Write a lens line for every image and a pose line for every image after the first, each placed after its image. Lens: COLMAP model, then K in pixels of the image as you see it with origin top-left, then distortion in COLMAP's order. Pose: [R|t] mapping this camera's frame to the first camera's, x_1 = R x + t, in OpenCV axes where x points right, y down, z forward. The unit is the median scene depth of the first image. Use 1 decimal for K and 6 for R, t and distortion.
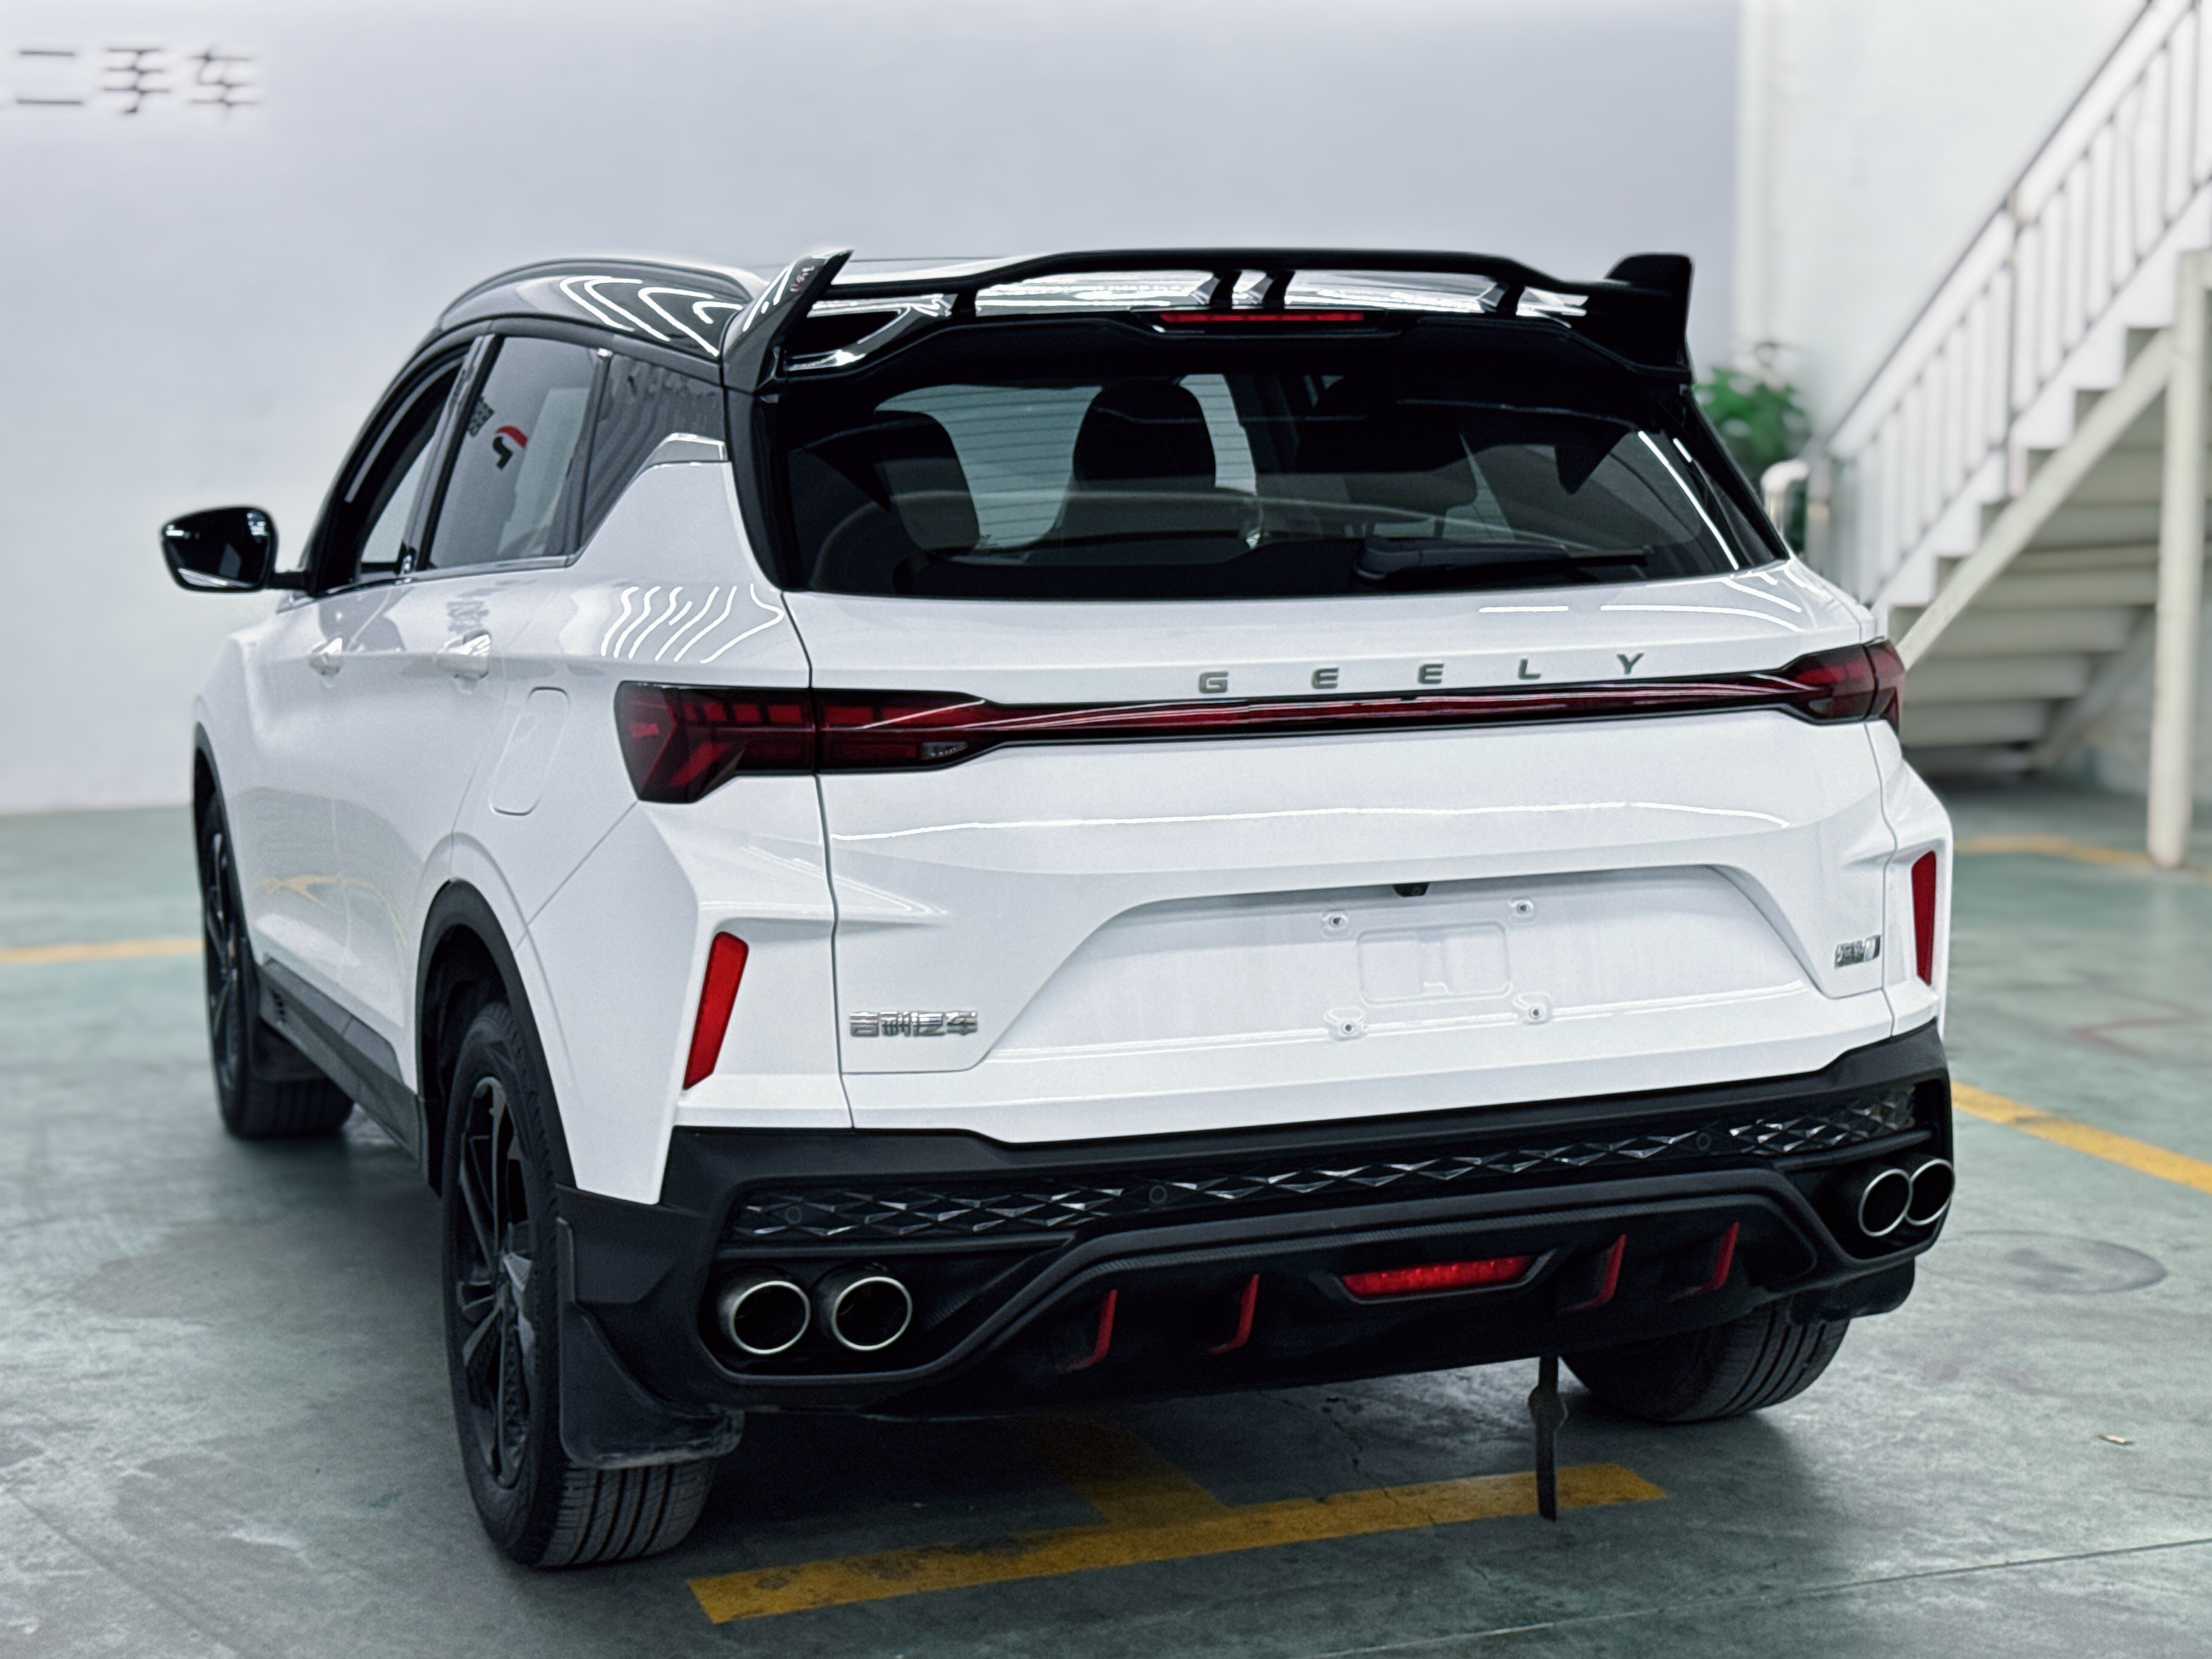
lens RADIAL K [[3438.0, 0, 1112.4], [0, 3438.0, 832.1], [0, 0, 1]] dist [0.130198, 0.000000]
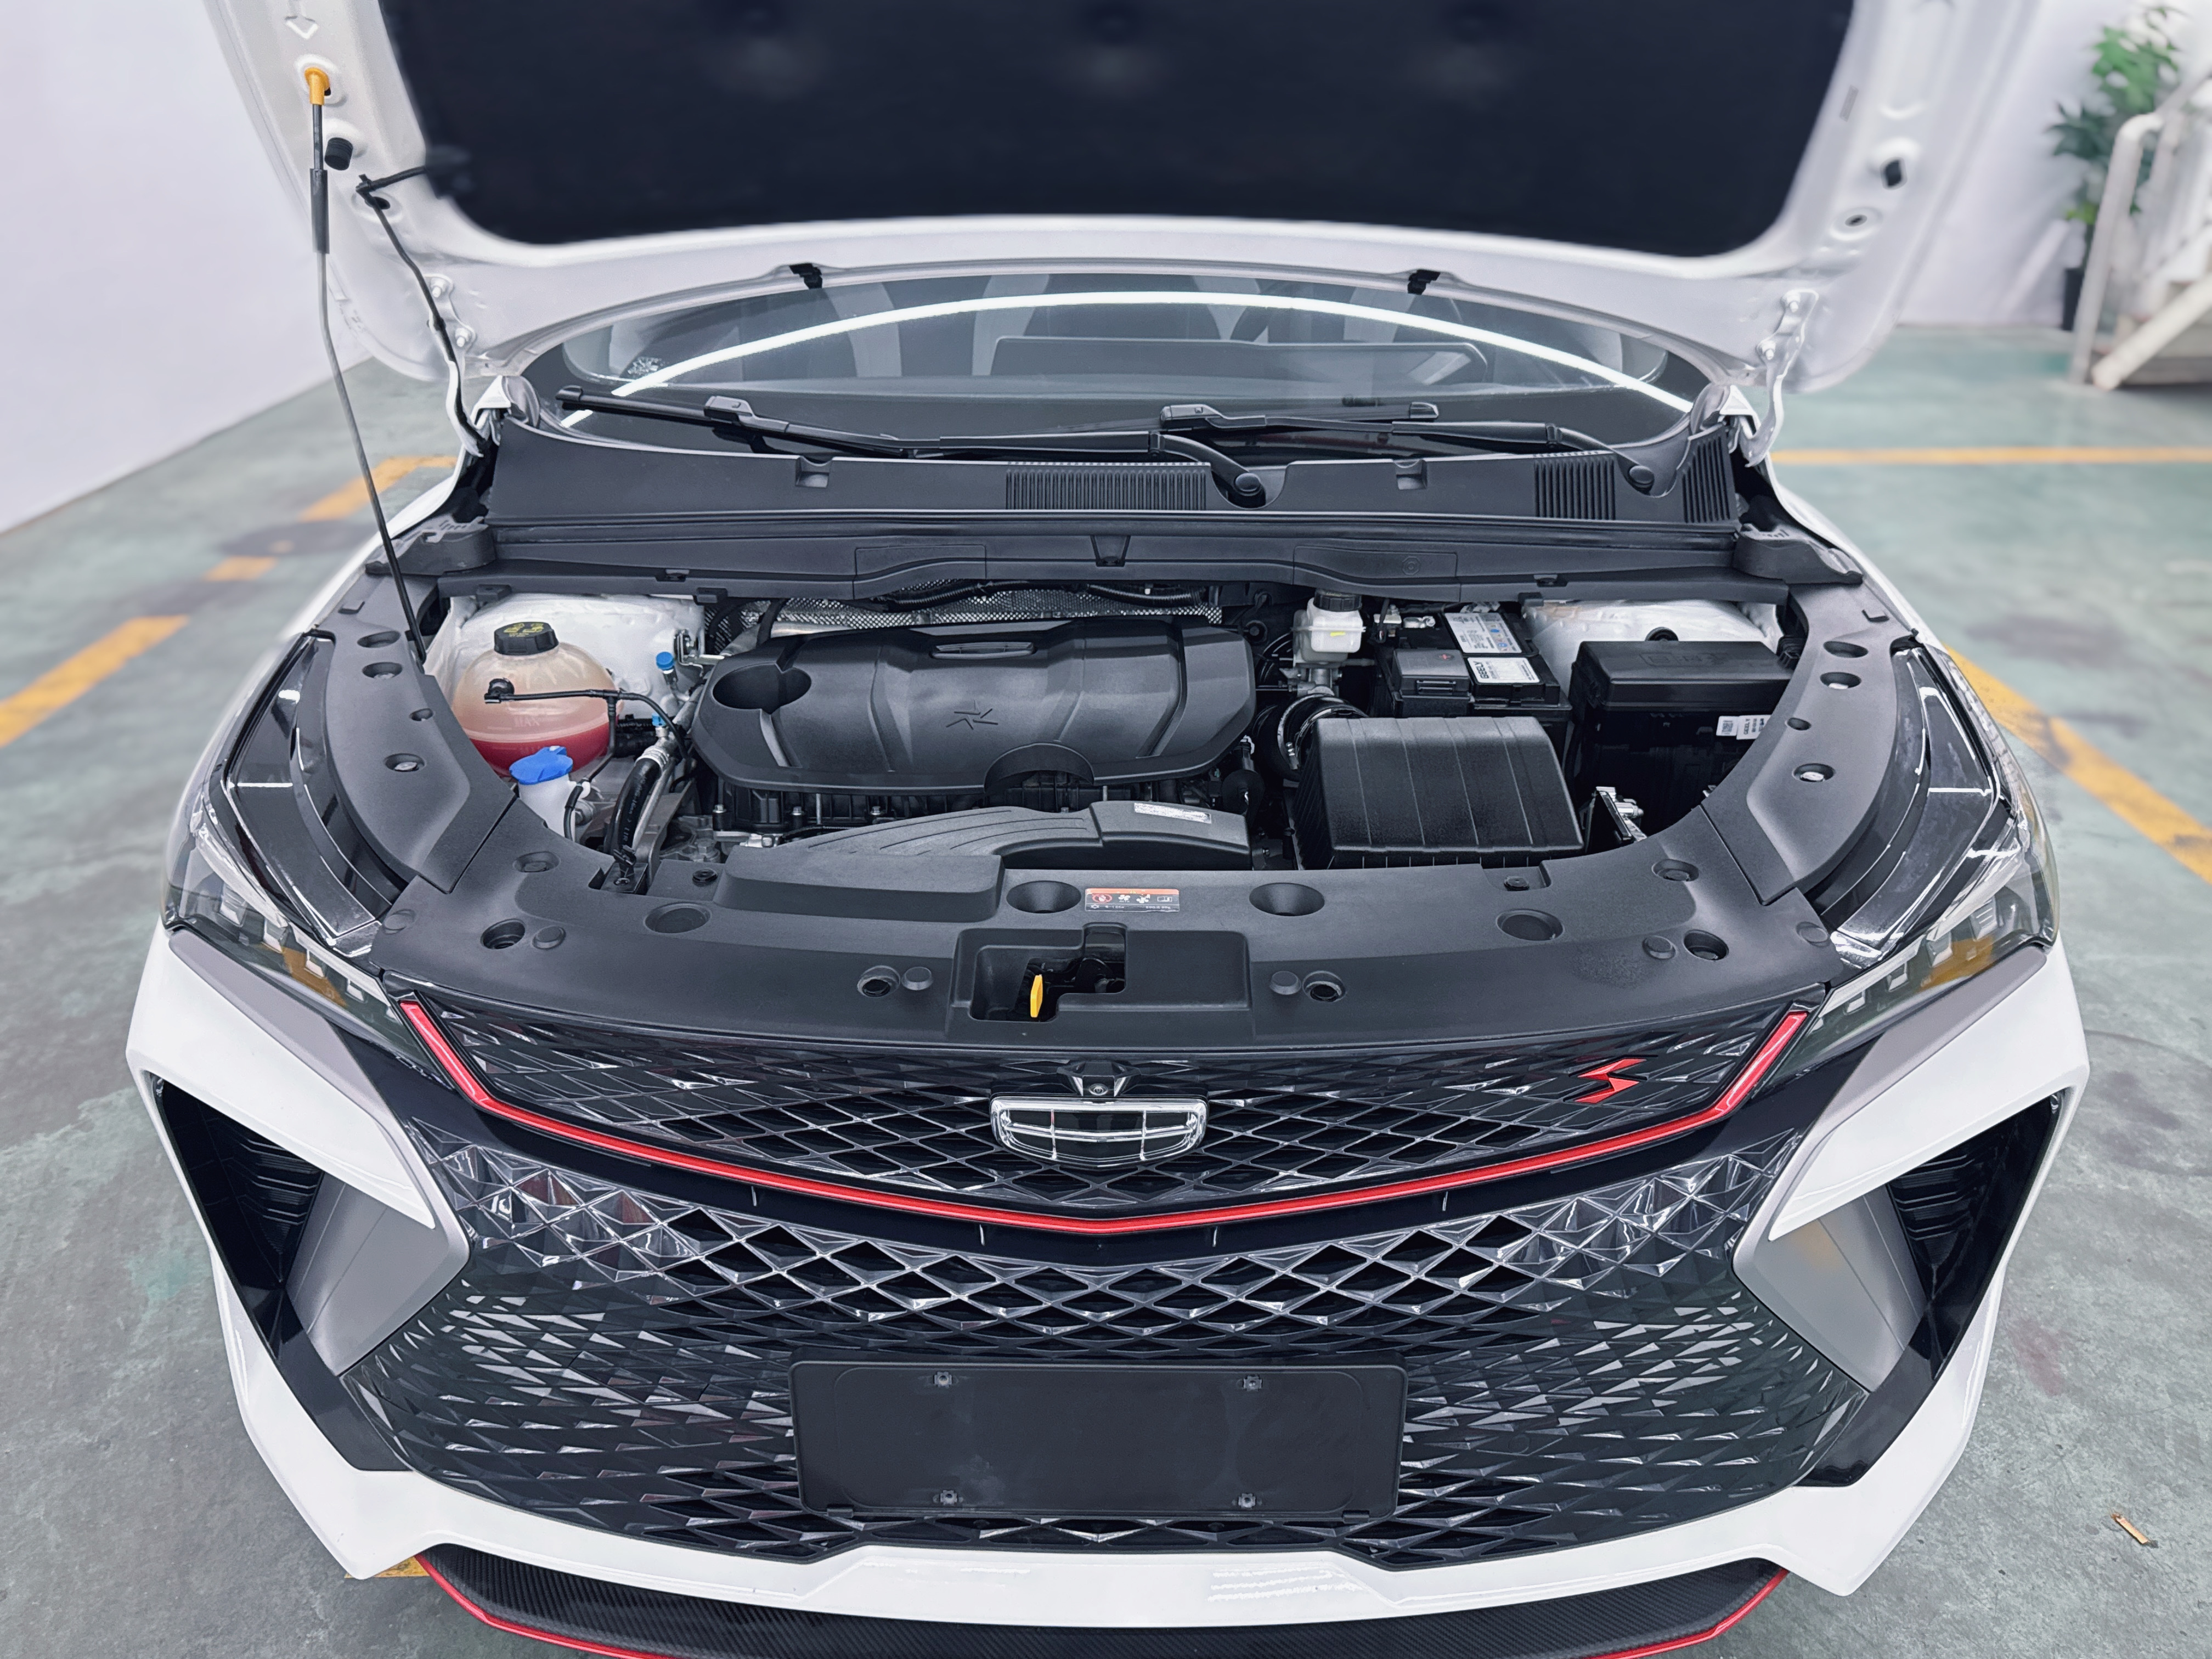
lens RADIAL K [[1746.2, 0, 1091.3], [0, 1746.2, 843.5], [0, 0, 1]] dist [0.043513, -0.084962]
pose [[0.942999, 0.142235, -0.300868, 0.178263], [-0.043134, 0.948677, 0.313293, -0.107215], [0.329988, -0.282457, 0.900736, 0.671292]]
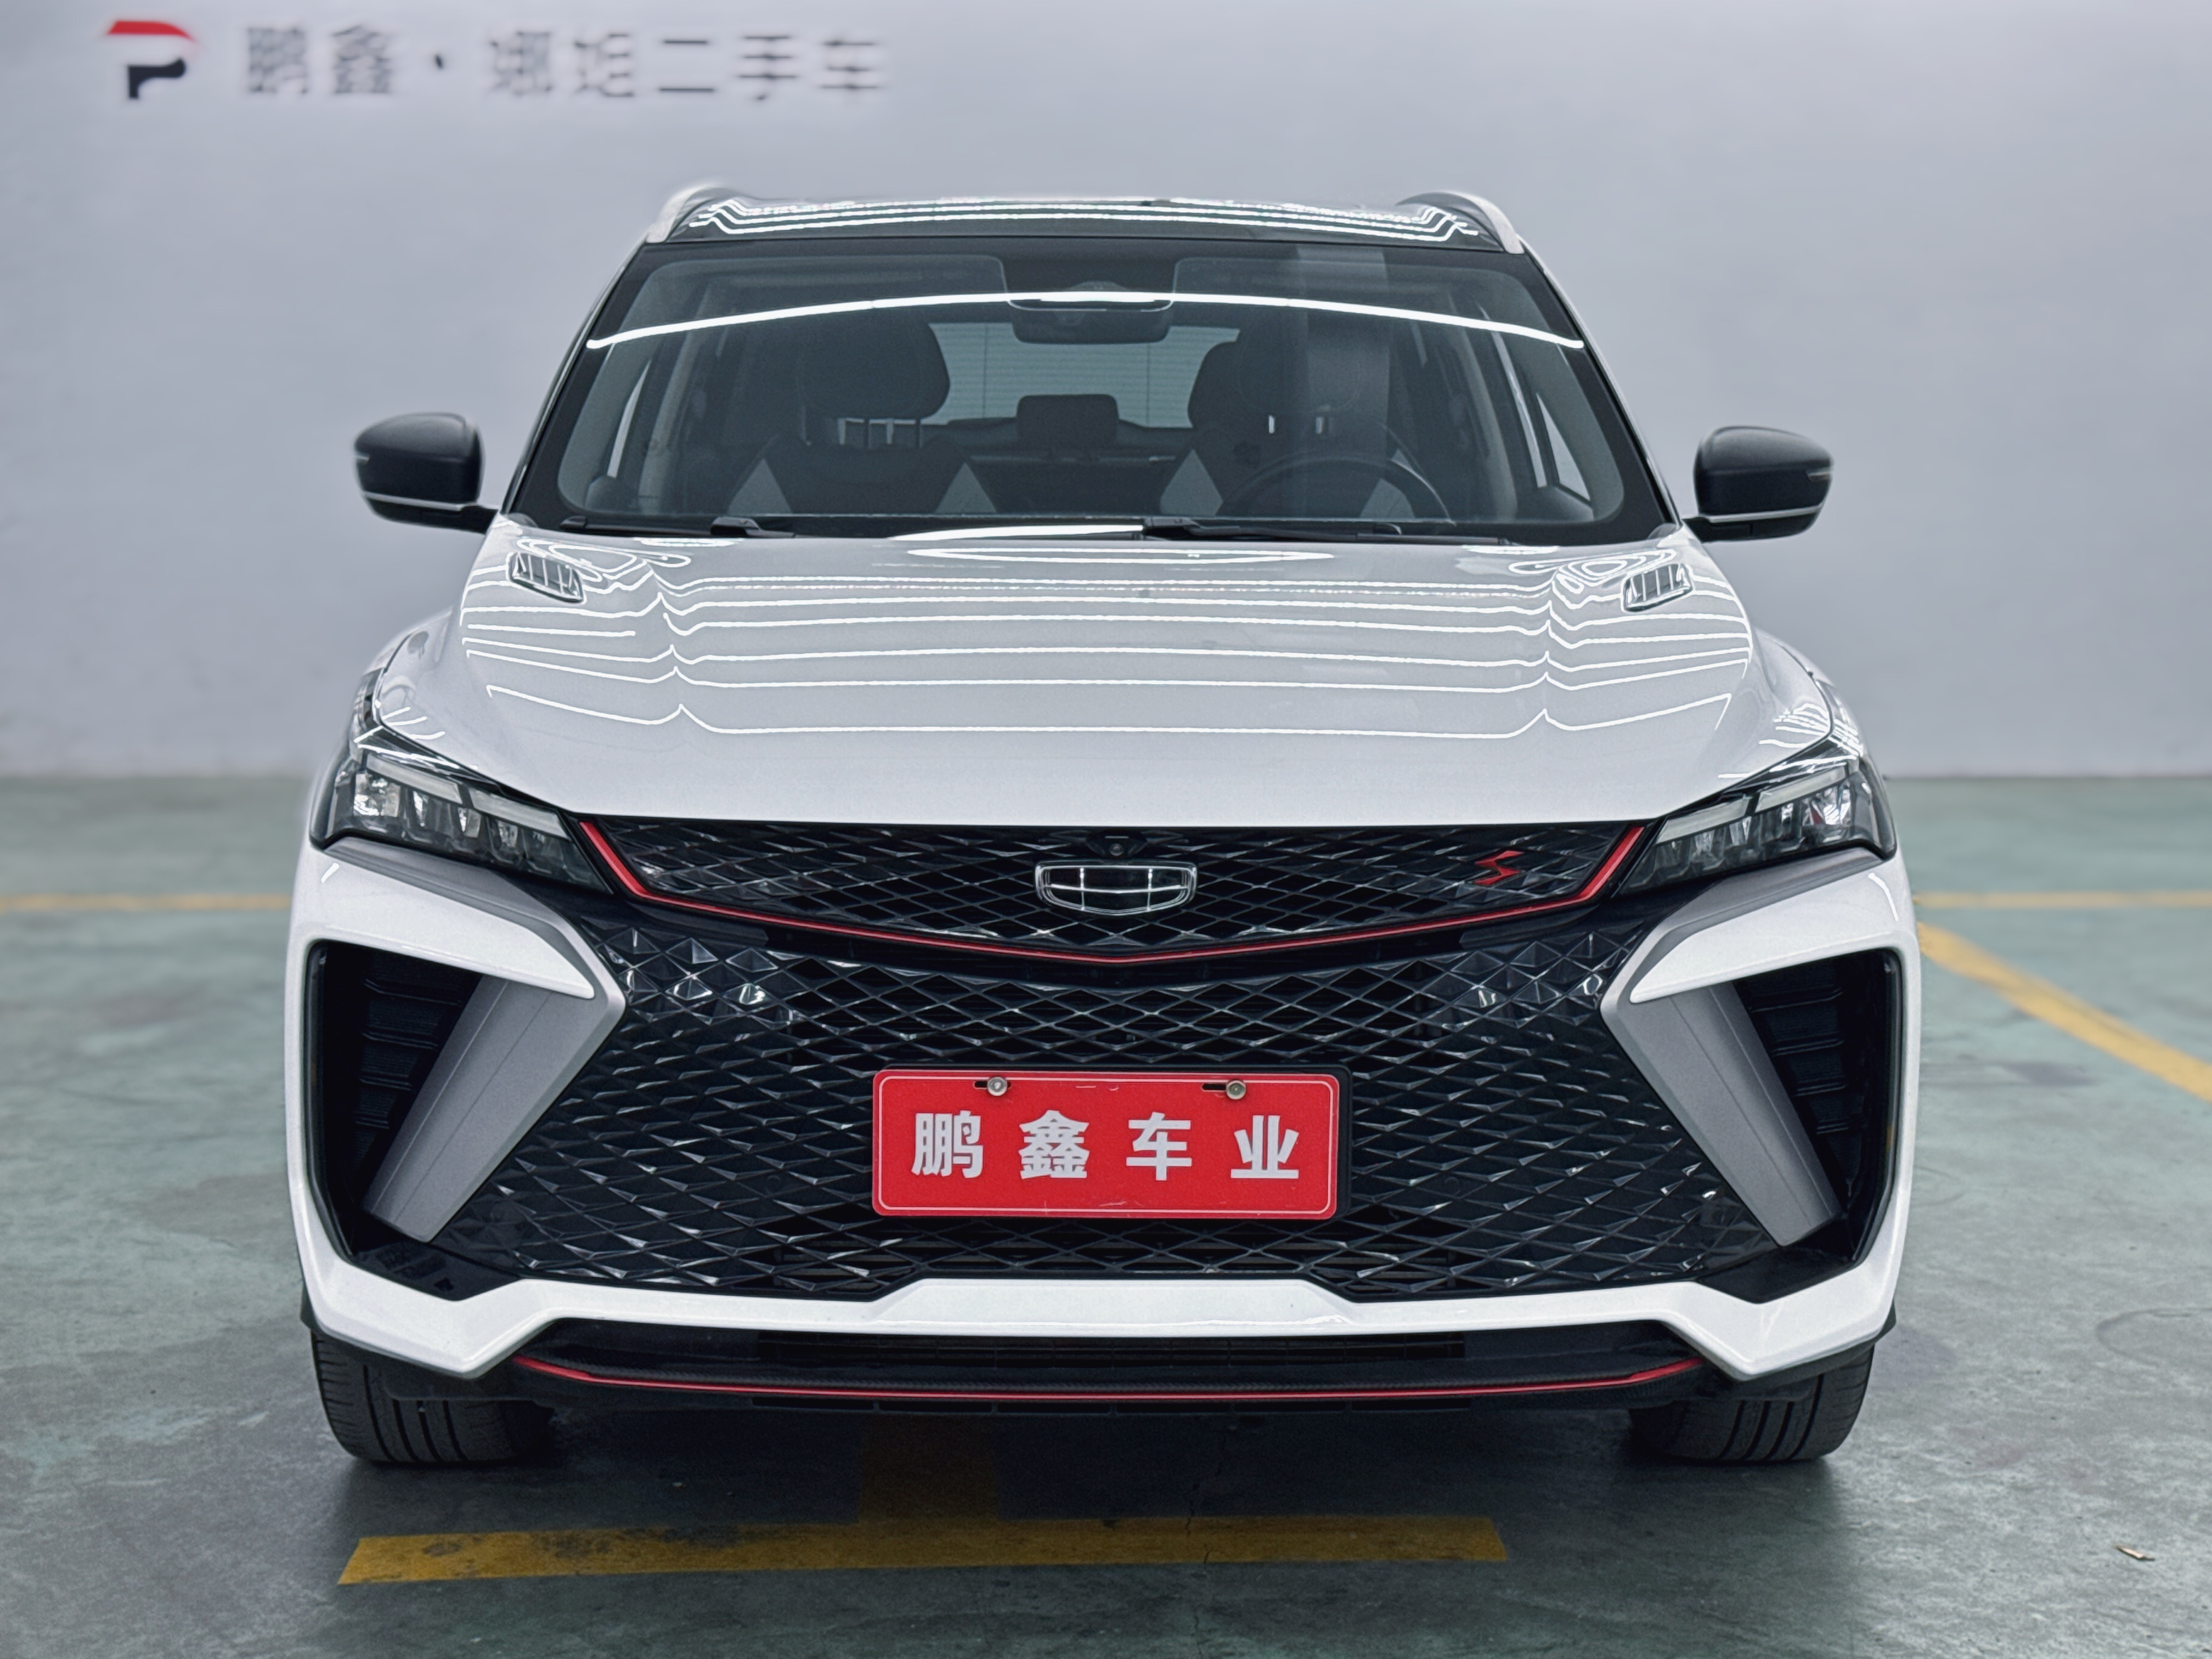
lens RADIAL K [[3438.0, 0, 1108.8], [0, 3438.0, 822.6], [0, 0, 1]] dist [0.130198, 0.000000]
pose [[0.956346, 0.042098, -0.289188, 0.322920], [-0.046258, 0.998901, -0.007563, 0.024150], [0.288552, 0.020611, 0.957242, 0.169004]]
